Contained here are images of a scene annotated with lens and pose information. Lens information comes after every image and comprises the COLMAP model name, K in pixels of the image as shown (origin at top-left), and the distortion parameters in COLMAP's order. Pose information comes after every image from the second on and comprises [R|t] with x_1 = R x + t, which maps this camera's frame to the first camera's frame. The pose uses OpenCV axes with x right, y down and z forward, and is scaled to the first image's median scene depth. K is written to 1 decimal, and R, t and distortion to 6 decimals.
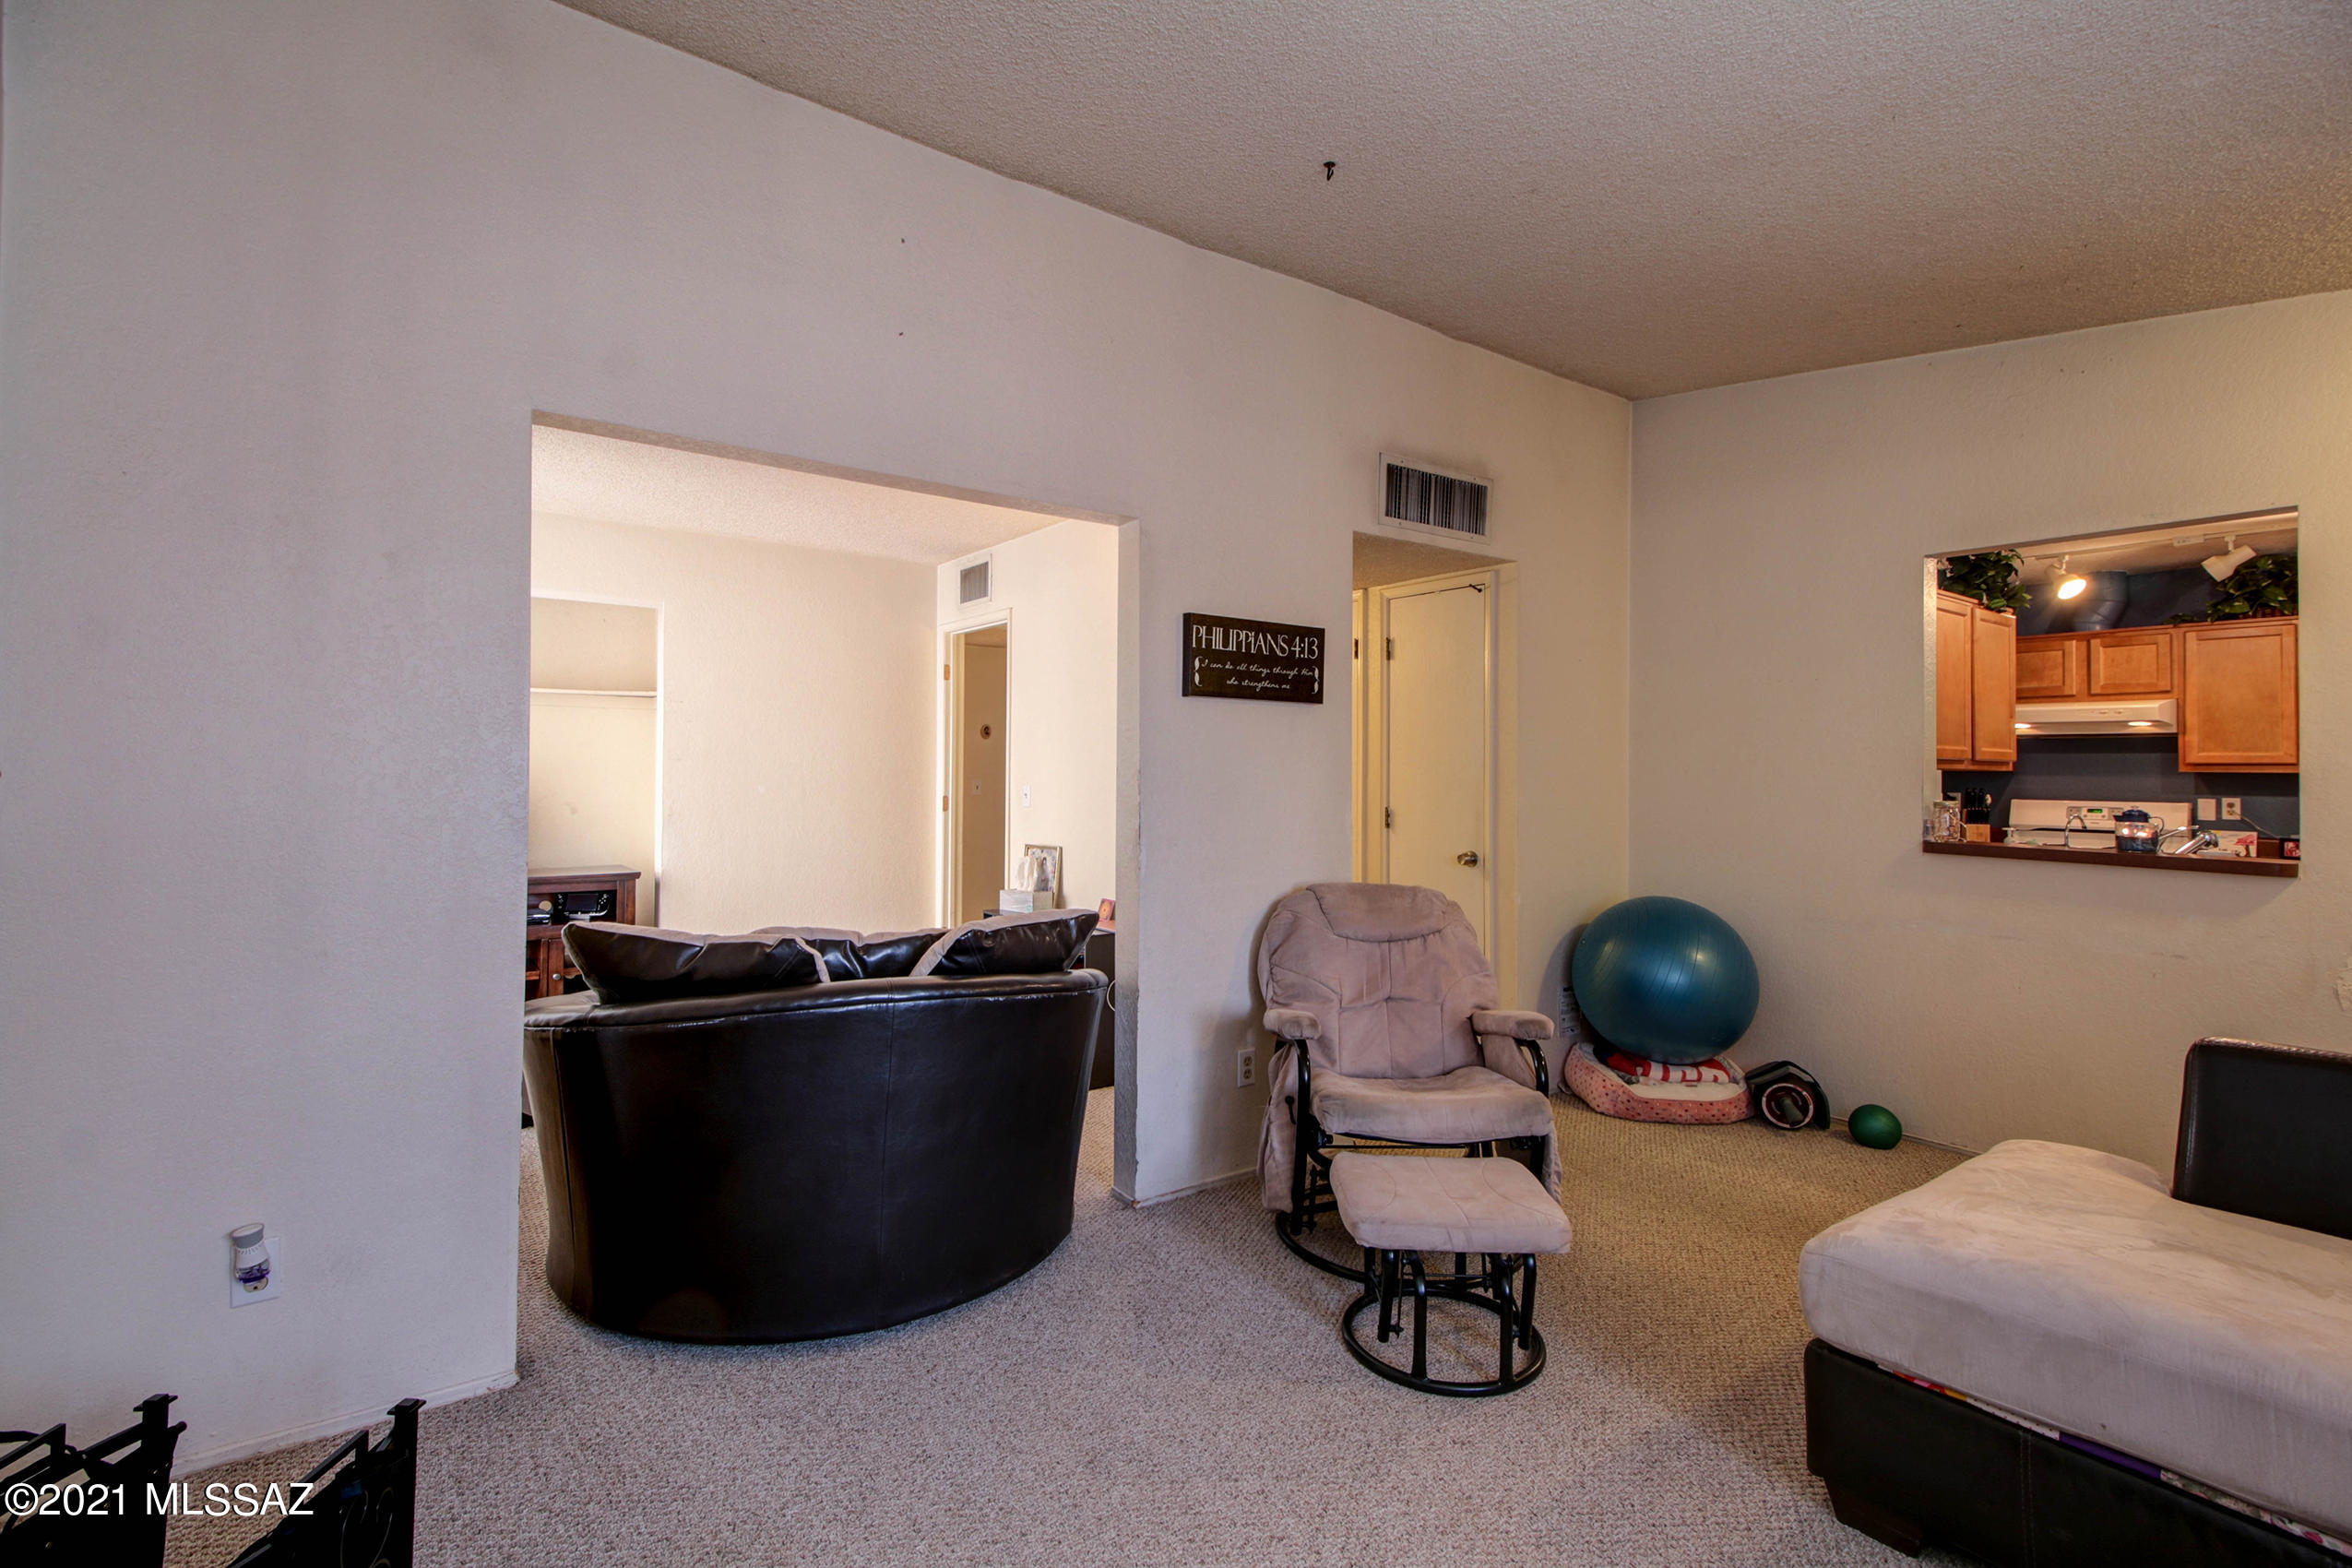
lens RADIAL K [[1079.3, 0, 1184.6], [0, 1079.3, 753.3], [0, 0, 1]] dist [0.015288, -0.007392]
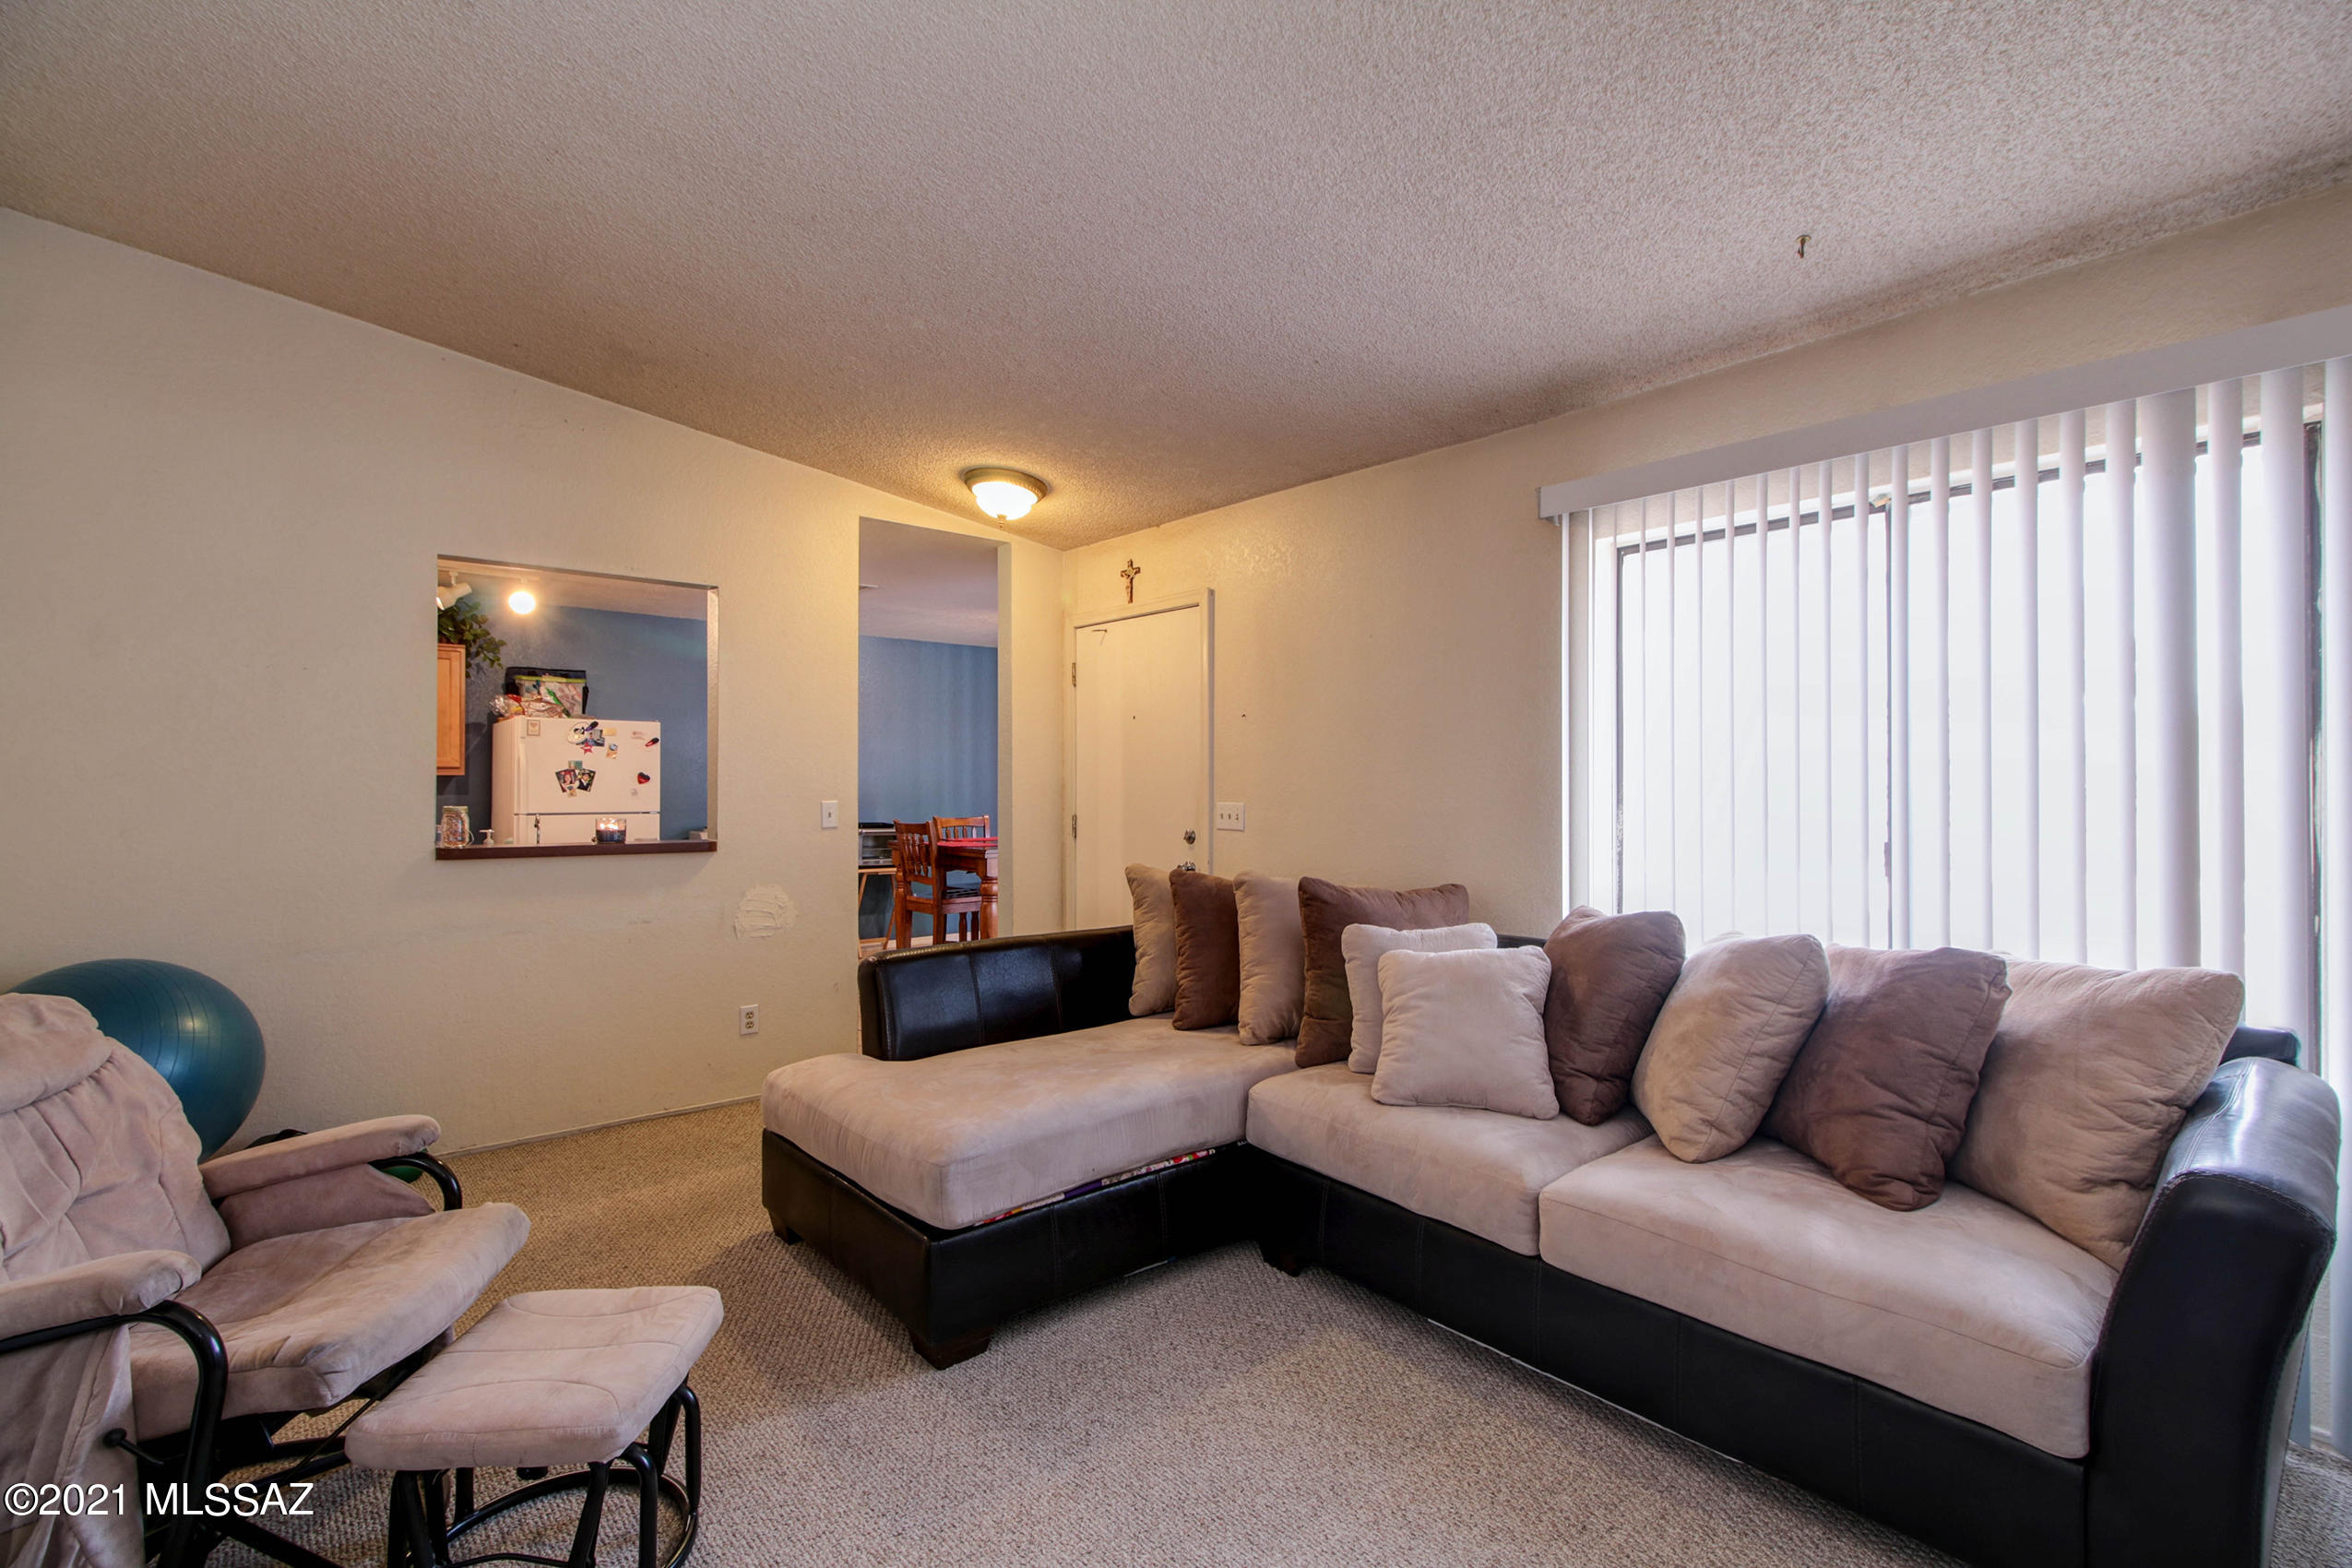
lens RADIAL K [[1079.3, 0, 1187.2], [0, 1079.3, 775.3], [0, 0, 1]] dist [0.015288, -0.007392]
pose [[-0.085213, -0.004470, 0.996353, -0.234814], [-0.016794, 0.999854, 0.003050, 0.000807], [-0.996221, -0.016473, -0.085276, 0.287035]]
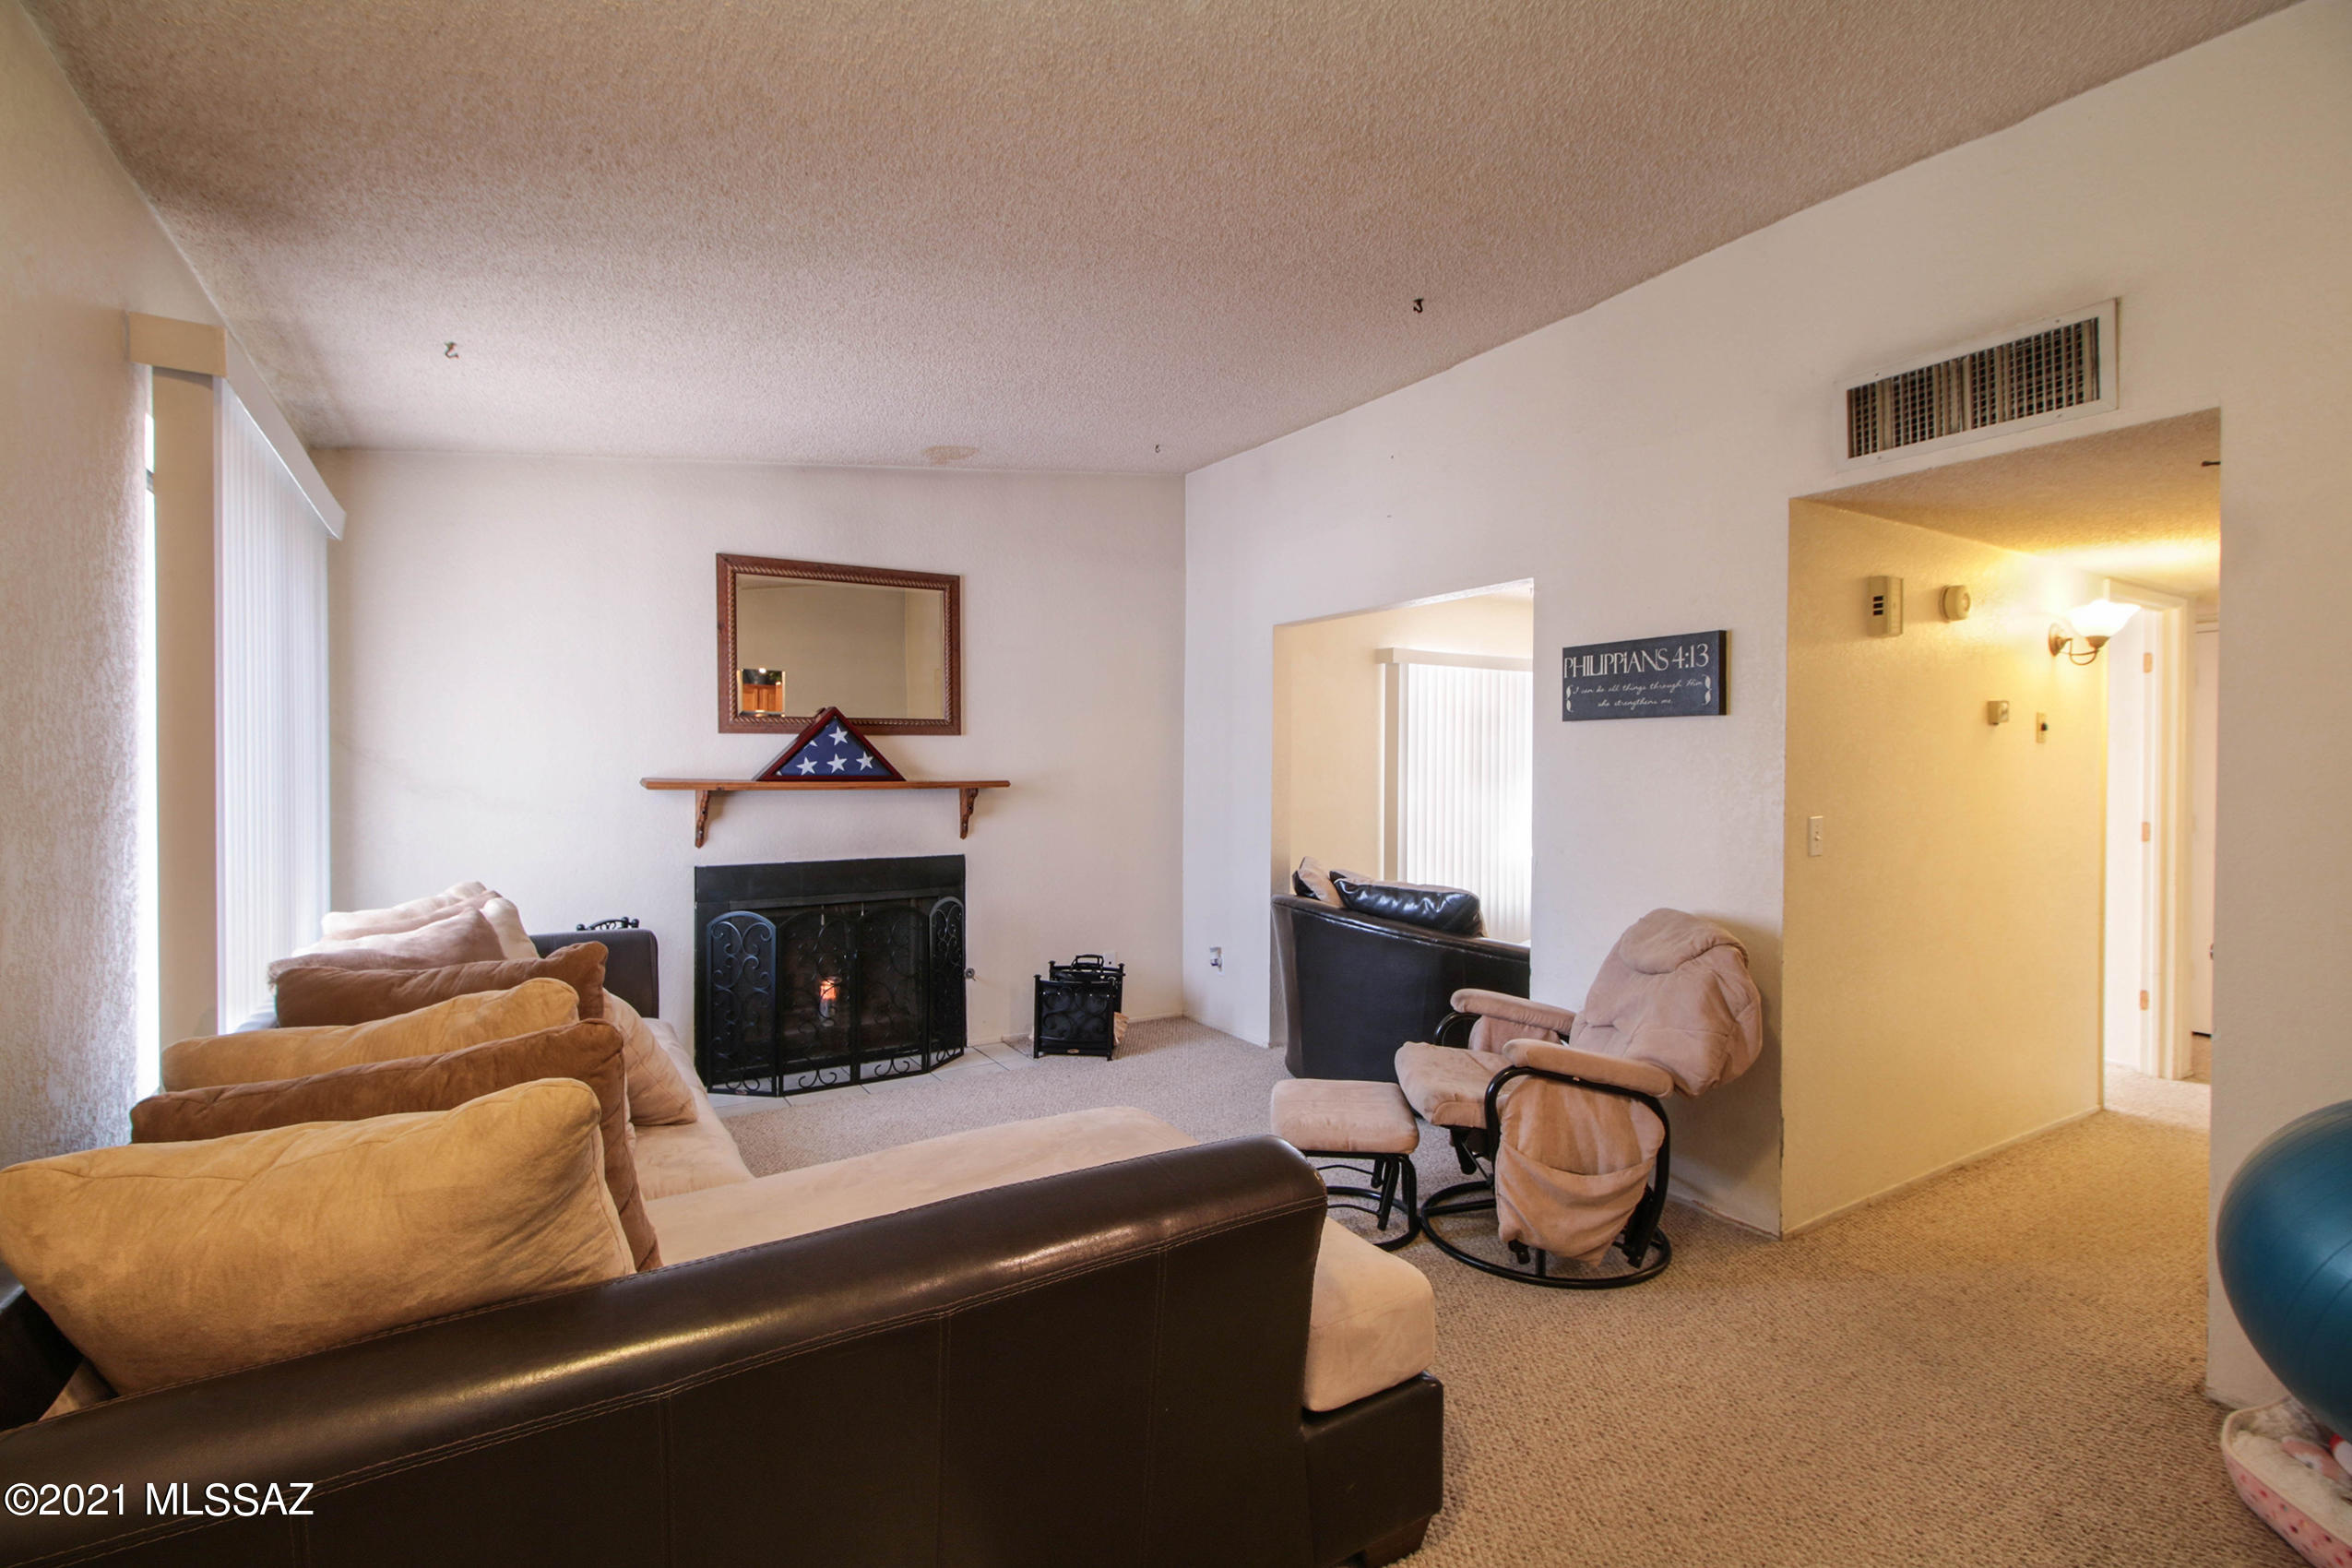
lens RADIAL K [[1079.3, 0, 1164.0], [0, 1079.3, 780.3], [0, 0, 1]] dist [0.015288, -0.007392]
pose [[-0.078075, -0.000771, -0.996947, 0.686200], [0.011269, 0.999935, -0.001656, 0.002799], [0.996884, -0.011364, -0.078062, 0.398458]]
